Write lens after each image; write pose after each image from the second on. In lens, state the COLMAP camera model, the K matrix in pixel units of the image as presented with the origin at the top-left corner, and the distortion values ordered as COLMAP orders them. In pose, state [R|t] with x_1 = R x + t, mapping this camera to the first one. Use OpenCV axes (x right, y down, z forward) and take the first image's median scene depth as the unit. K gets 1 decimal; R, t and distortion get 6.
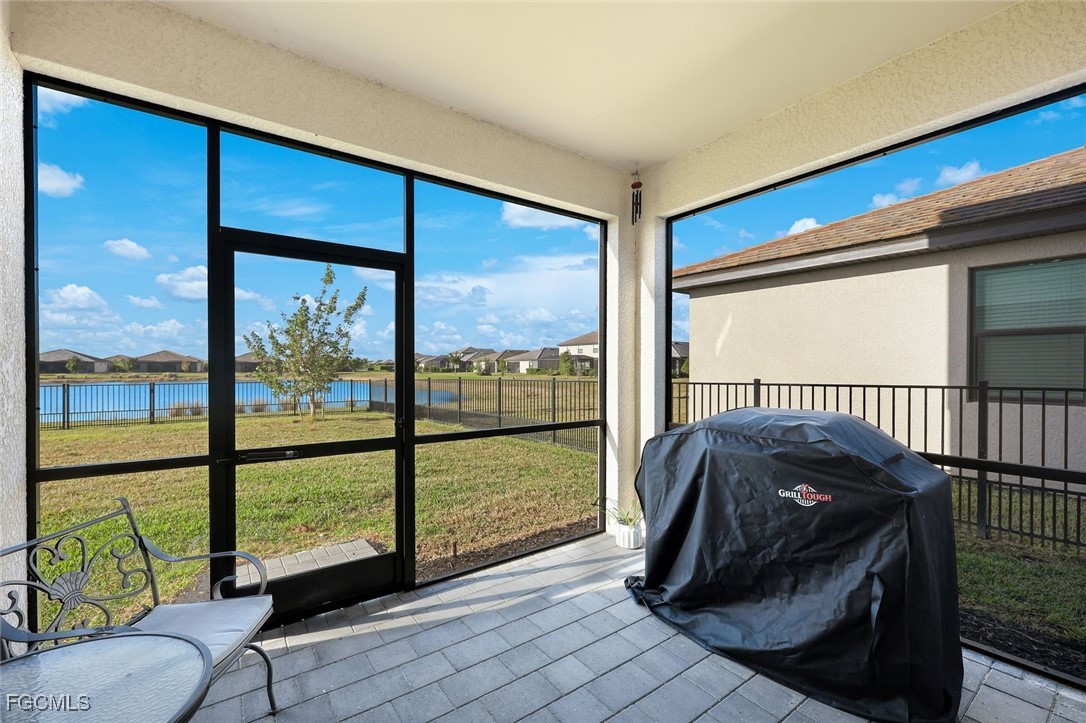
lens RADIAL K [[449.2, 0, 541.5], [0, 449.2, 368.6], [0, 0, 1]] dist [-0.004974, 0.000279]
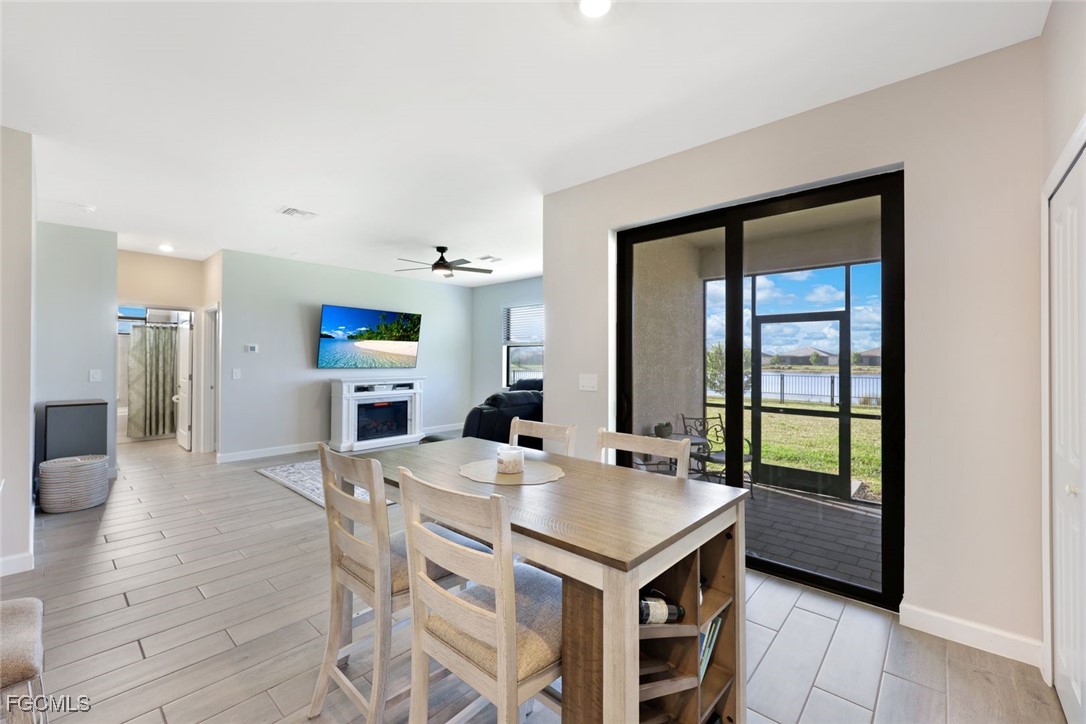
lens RADIAL K [[449.2, 0, 533.0], [0, 449.2, 352.0], [0, 0, 1]] dist [-0.004974, 0.000279]
pose [[0.193598, -0.011737, -0.981011, 0.925602], [-0.010627, 0.999845, -0.014059, -0.039155], [0.981023, 0.013147, 0.193443, -0.435473]]
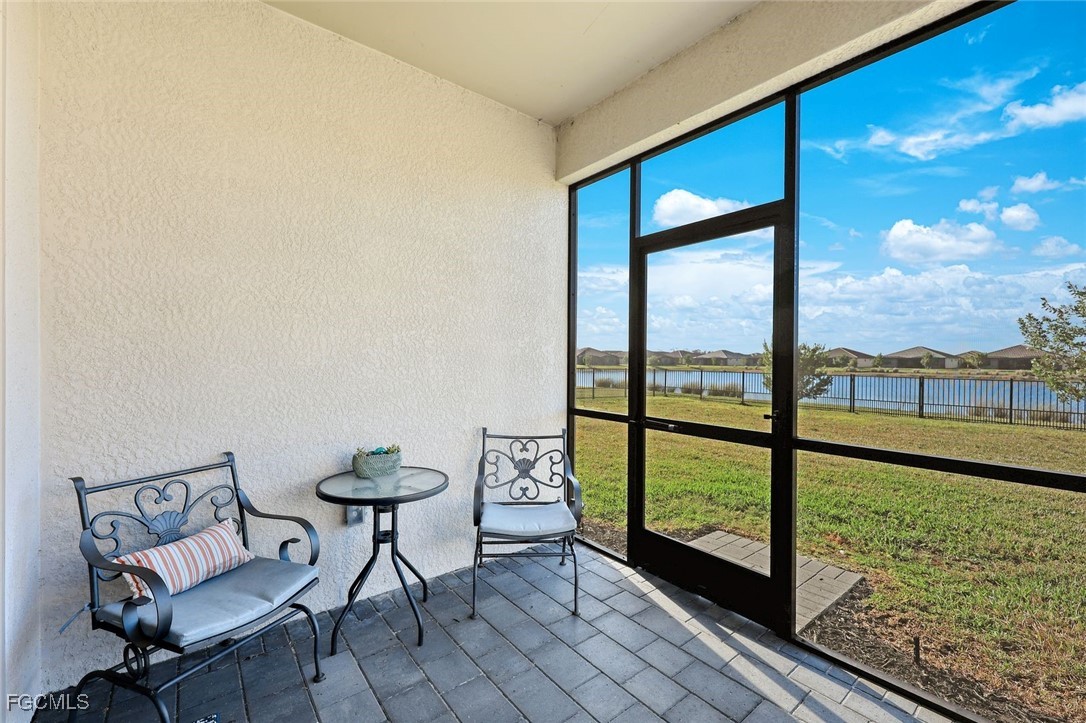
lens RADIAL K [[449.2, 0, 535.6], [0, 449.2, 360.2], [0, 0, 1]] dist [-0.004974, 0.000279]
pose [[0.031717, -0.001238, -0.999496, 0.346011], [-0.009607, 0.999953, -0.001543, 0.020928], [0.999451, 0.009651, 0.031703, 0.419195]]
